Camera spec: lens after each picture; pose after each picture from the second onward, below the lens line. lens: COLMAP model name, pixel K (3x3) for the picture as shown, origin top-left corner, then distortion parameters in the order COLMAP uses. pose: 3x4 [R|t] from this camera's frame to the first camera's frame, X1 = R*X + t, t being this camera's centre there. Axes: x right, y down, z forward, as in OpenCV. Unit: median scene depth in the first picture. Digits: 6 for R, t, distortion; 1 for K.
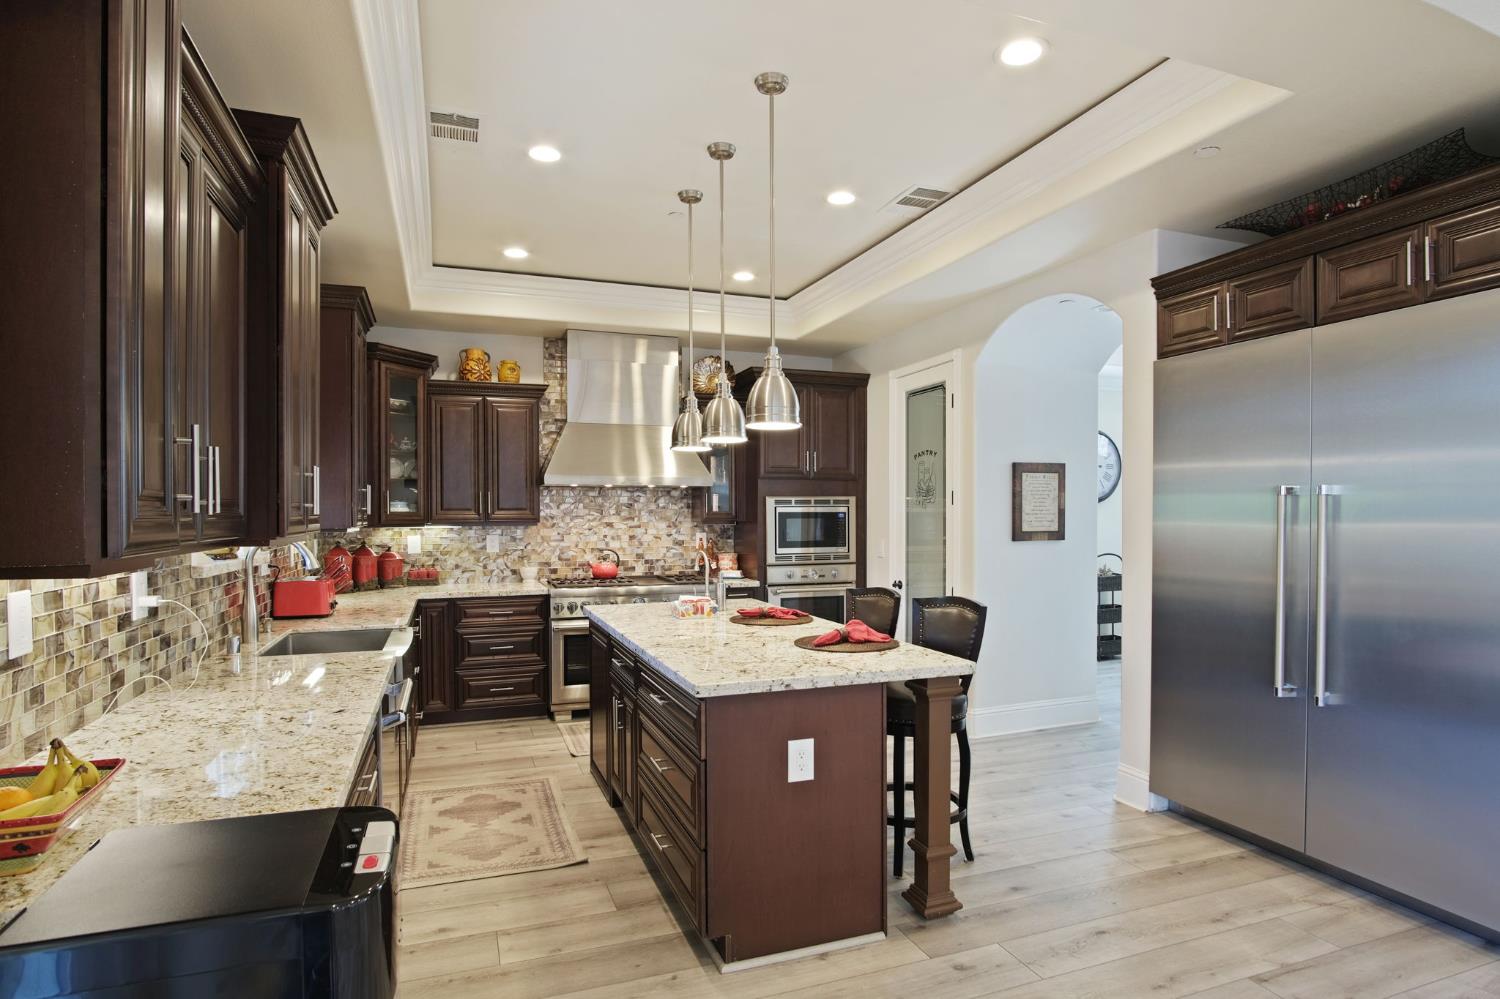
lens RADIAL K [[805.7, 0, 754.4], [0, 805.7, 506.4], [0, 0, 1]] dist [-0.005704, 0.006201]
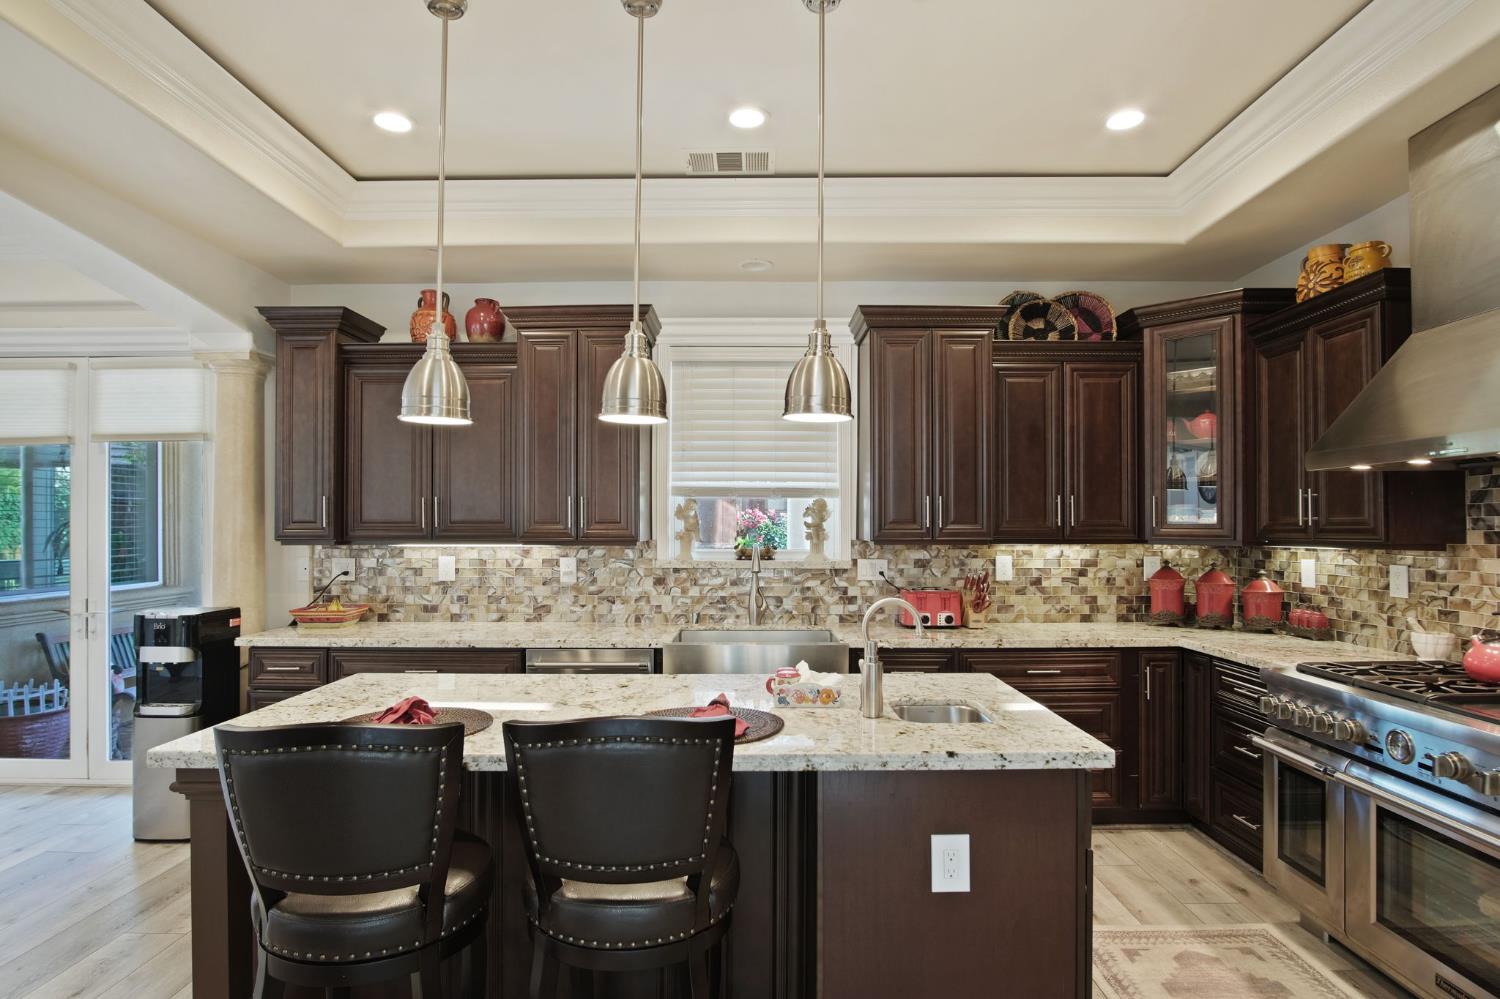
lens RADIAL K [[807.3, 0, 748.3], [0, 807.3, 520.8], [0, 0, 1]] dist [-0.042104, 0.012996]
pose [[-0.356353, -0.004707, -0.934340, 0.310135], [0.009964, 0.999911, -0.008838, 0.005578], [0.934298, -0.012459, -0.356274, 0.738474]]
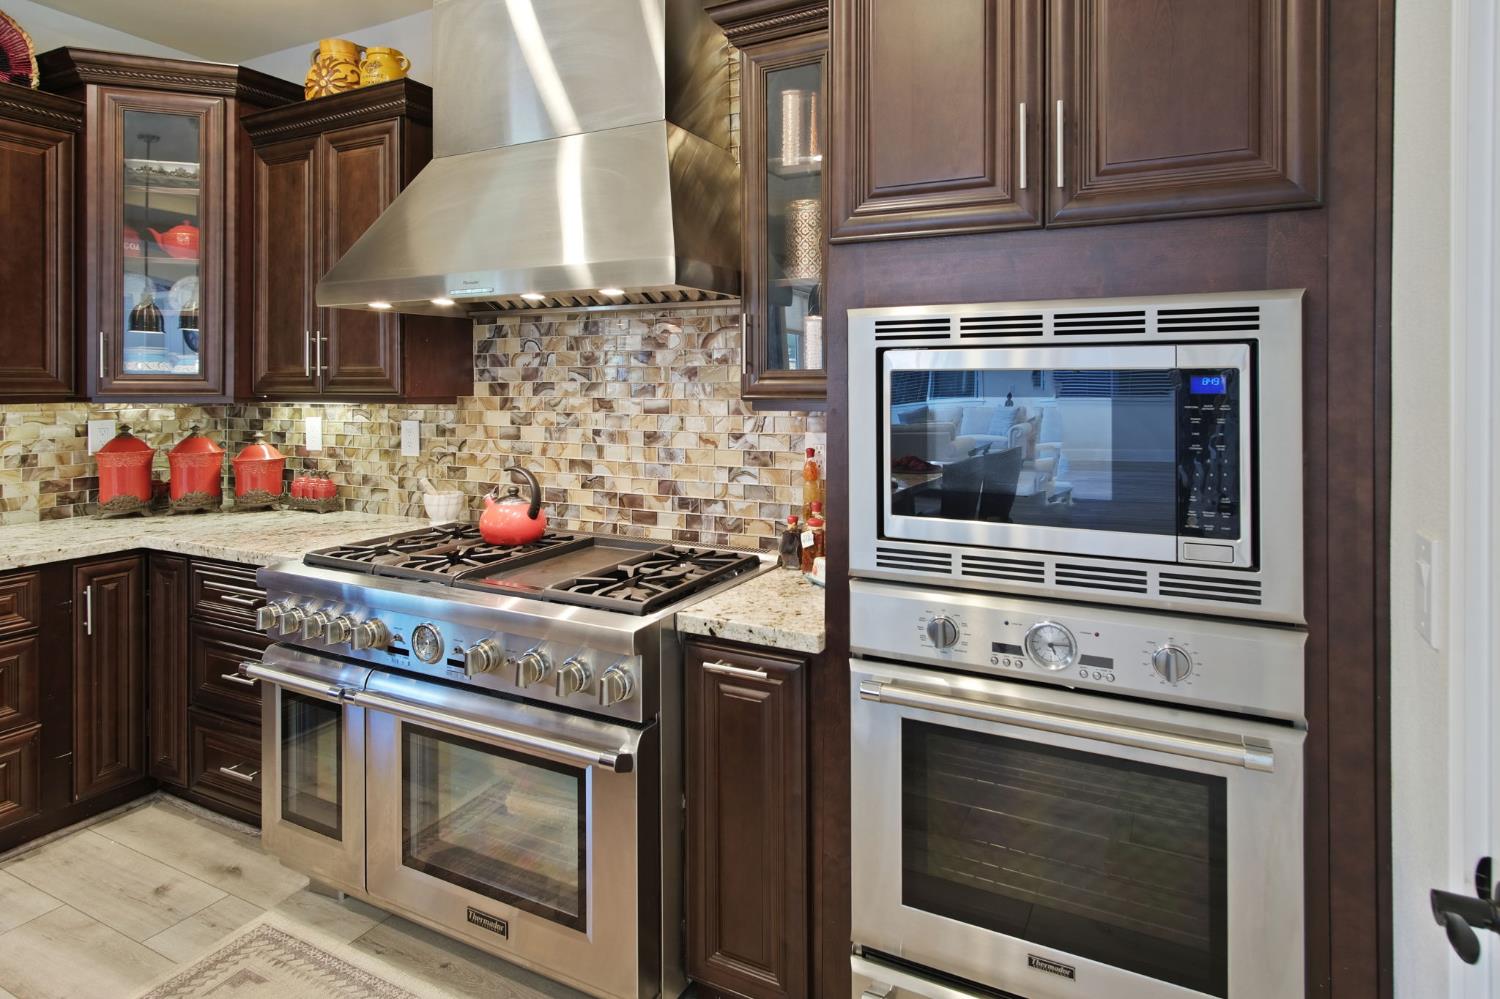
lens RADIAL K [[845.8, 0, 755.0], [0, 845.8, 379.4], [0, 0, 1]] dist [0.000497, 0.003968]
pose [[0.674636, 0.000872, -0.738150, 0.188387], [0.004994, 0.999971, 0.005745, 0.007950], [0.738133, -0.007562, 0.674612, 0.763539]]
